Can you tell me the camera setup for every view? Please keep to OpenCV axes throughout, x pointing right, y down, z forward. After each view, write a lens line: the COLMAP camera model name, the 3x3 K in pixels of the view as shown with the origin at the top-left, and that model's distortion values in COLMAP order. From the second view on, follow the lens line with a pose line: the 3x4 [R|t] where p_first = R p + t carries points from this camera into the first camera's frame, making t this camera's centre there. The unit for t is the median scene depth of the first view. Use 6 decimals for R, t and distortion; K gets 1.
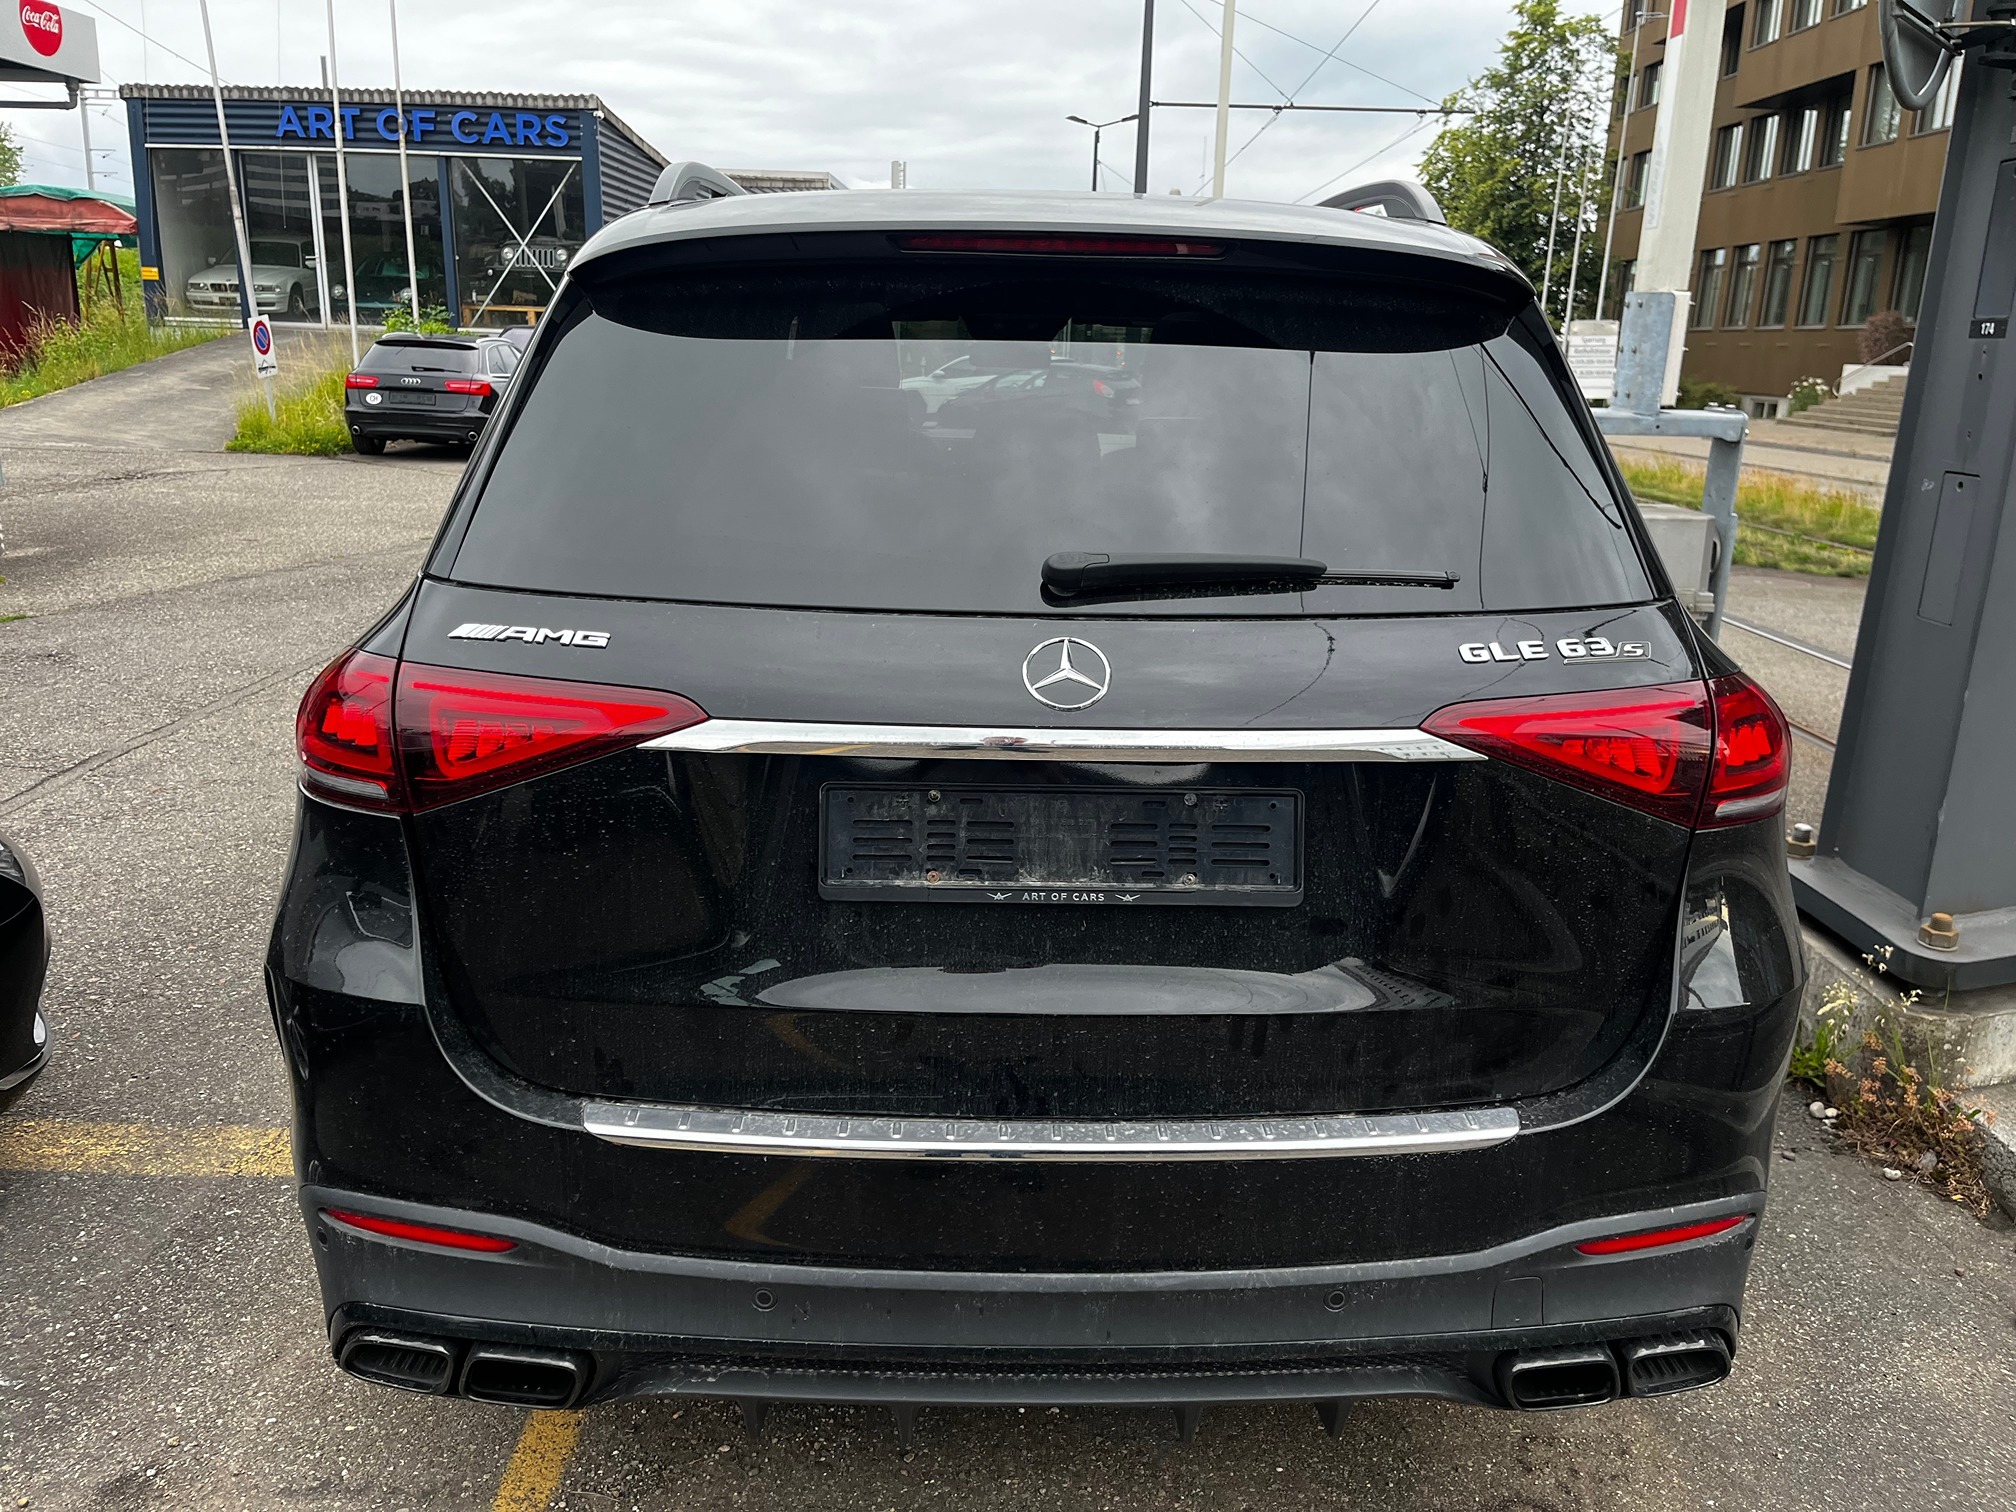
lens RADIAL K [[1525.6, 0, 1031.2], [0, 1525.6, 761.3], [0, 0, 1]] dist [0.067831, -0.101719]
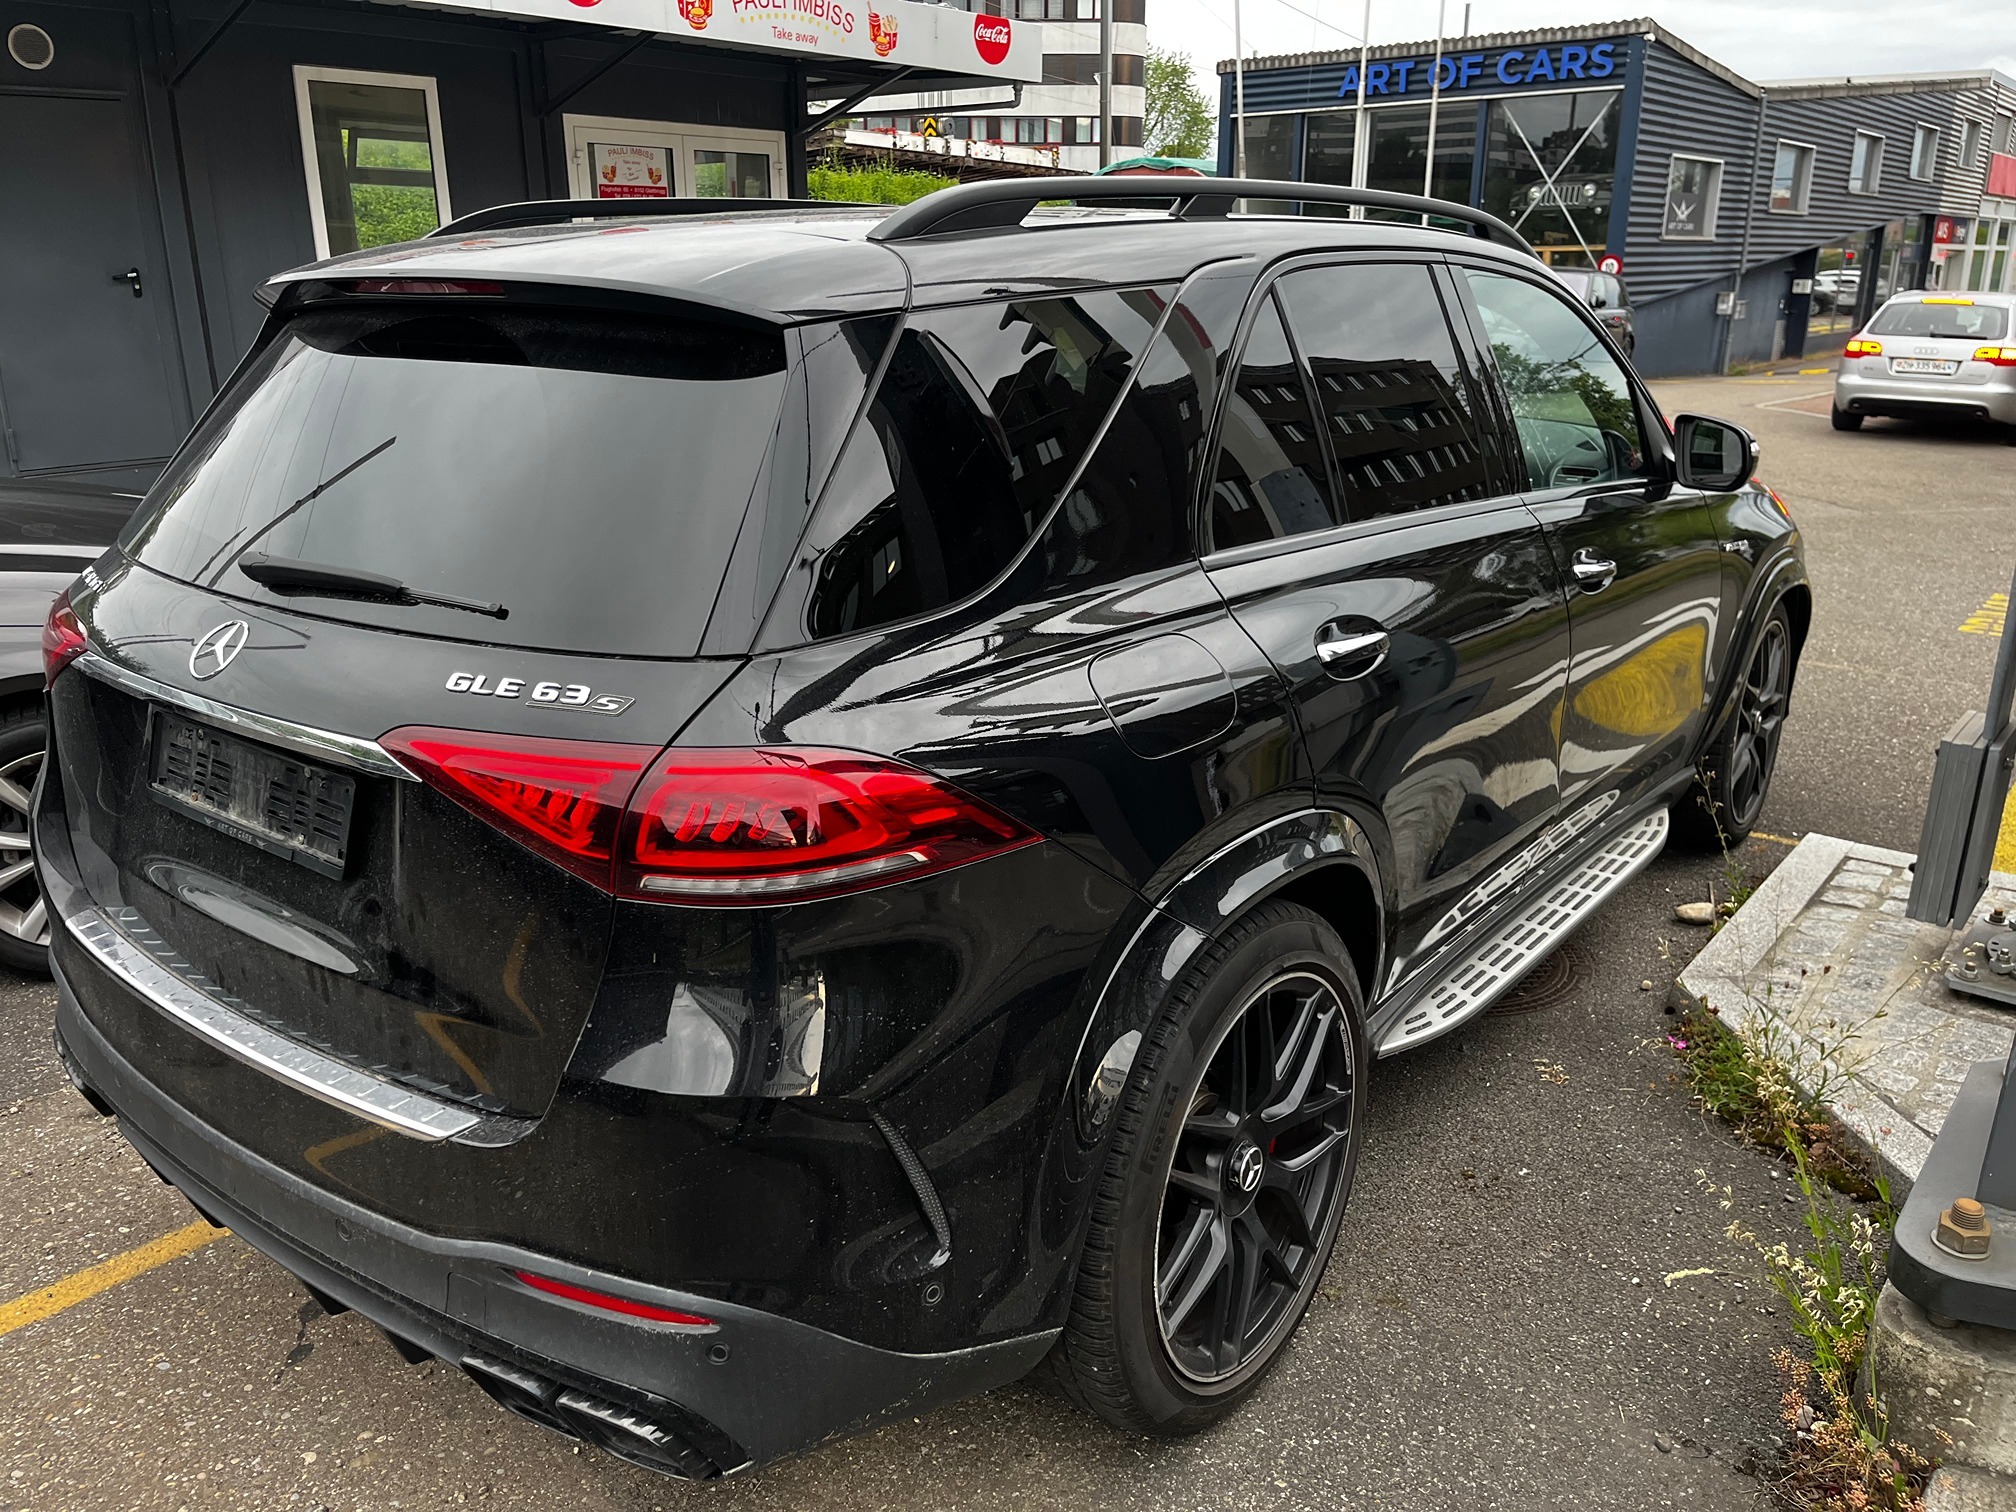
lens RADIAL K [[1525.6, 0, 1031.2], [0, 1525.6, 761.3], [0, 0, 1]] dist [0.067831, -0.101719]
pose [[0.762333, 0.168368, -0.624900, 0.098532], [-0.142853, 0.985527, 0.091262, -0.013290], [0.631222, 0.019697, 0.775352, 0.033887]]
